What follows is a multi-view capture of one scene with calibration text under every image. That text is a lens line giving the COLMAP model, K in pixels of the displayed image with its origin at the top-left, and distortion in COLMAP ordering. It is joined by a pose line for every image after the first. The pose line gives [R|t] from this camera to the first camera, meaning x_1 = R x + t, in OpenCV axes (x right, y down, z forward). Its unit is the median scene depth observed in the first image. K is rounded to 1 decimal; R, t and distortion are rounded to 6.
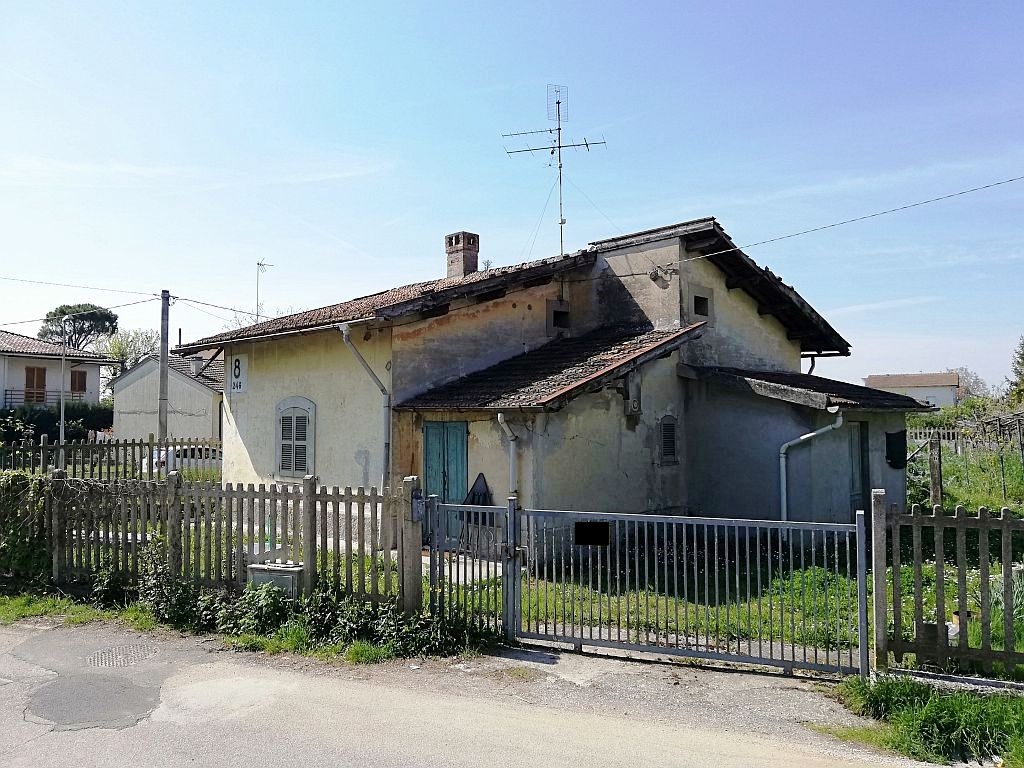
lens RADIAL K [[762.1, 0, 514.5], [0, 762.1, 381.6], [0, 0, 1]] dist [0.066090, -0.075583]
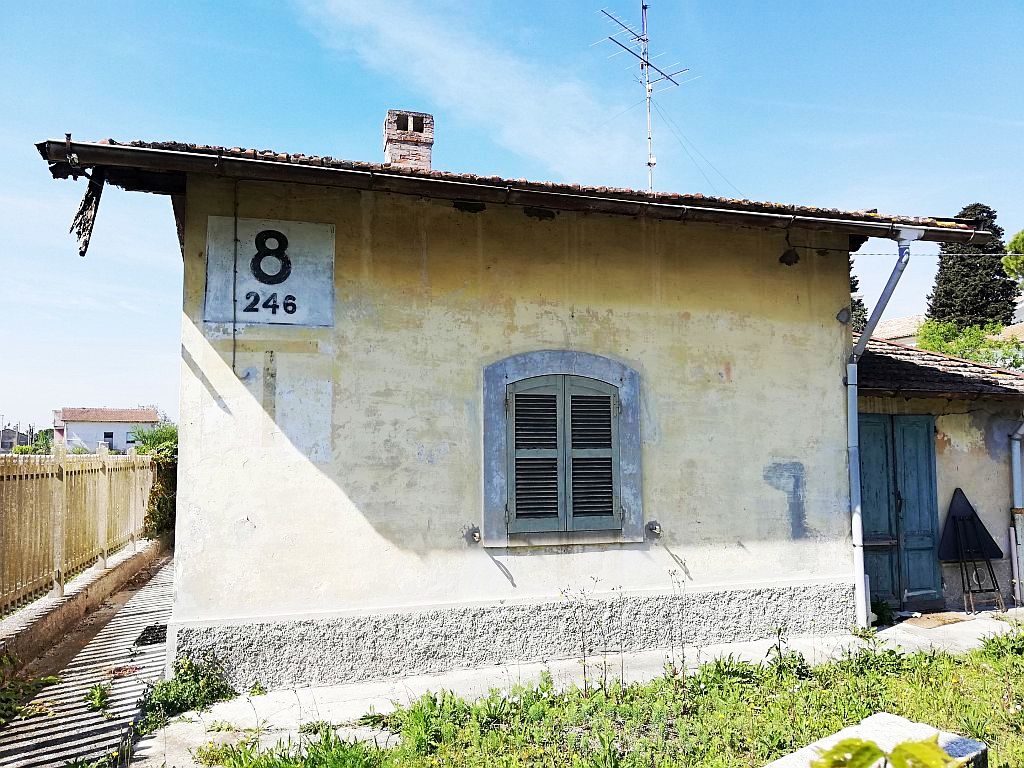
lens RADIAL K [[762.1, 0, 513.0], [0, 762.1, 384.5], [0, 0, 1]] dist [0.066090, -0.075583]
pose [[0.475977, 0.078936, 0.875908, -0.786659], [-0.037899, 0.996880, -0.069243, 0.080773], [-0.878641, -0.000238, 0.477484, 0.922774]]
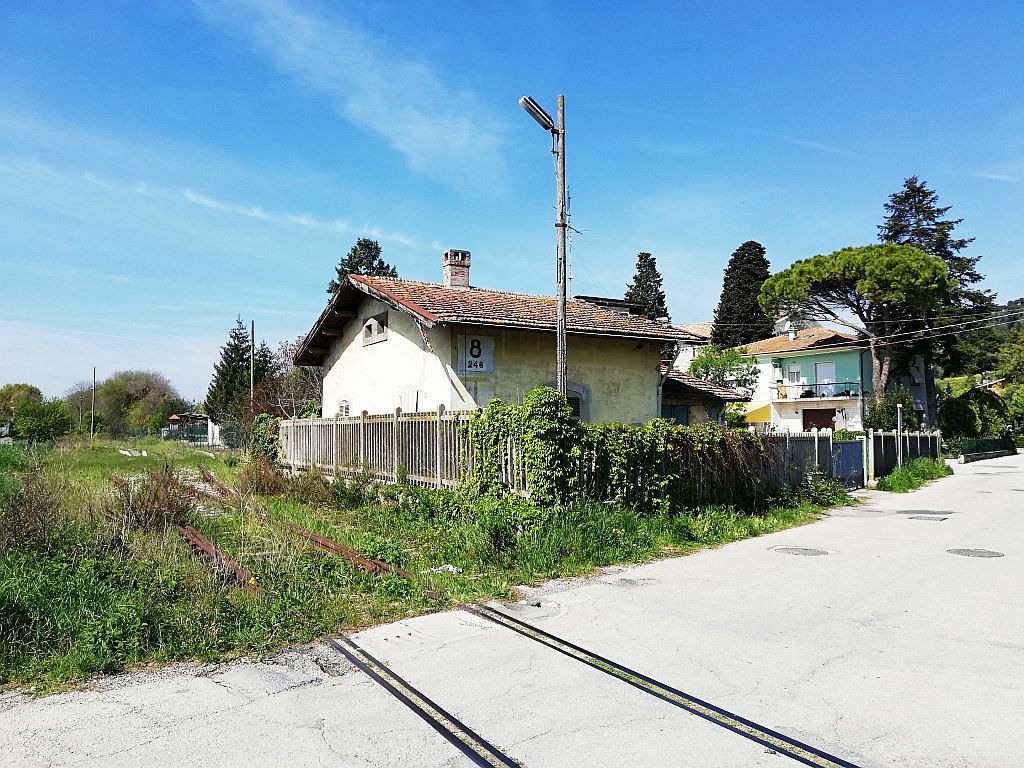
lens RADIAL K [[762.1, 0, 507.2], [0, 762.1, 393.7], [0, 0, 1]] dist [0.066090, -0.075583]
pose [[0.270310, 0.054104, 0.961252, -1.713883], [-0.049892, 0.997865, -0.042135, 0.109935], [-0.961480, -0.036570, 0.272432, 0.852531]]
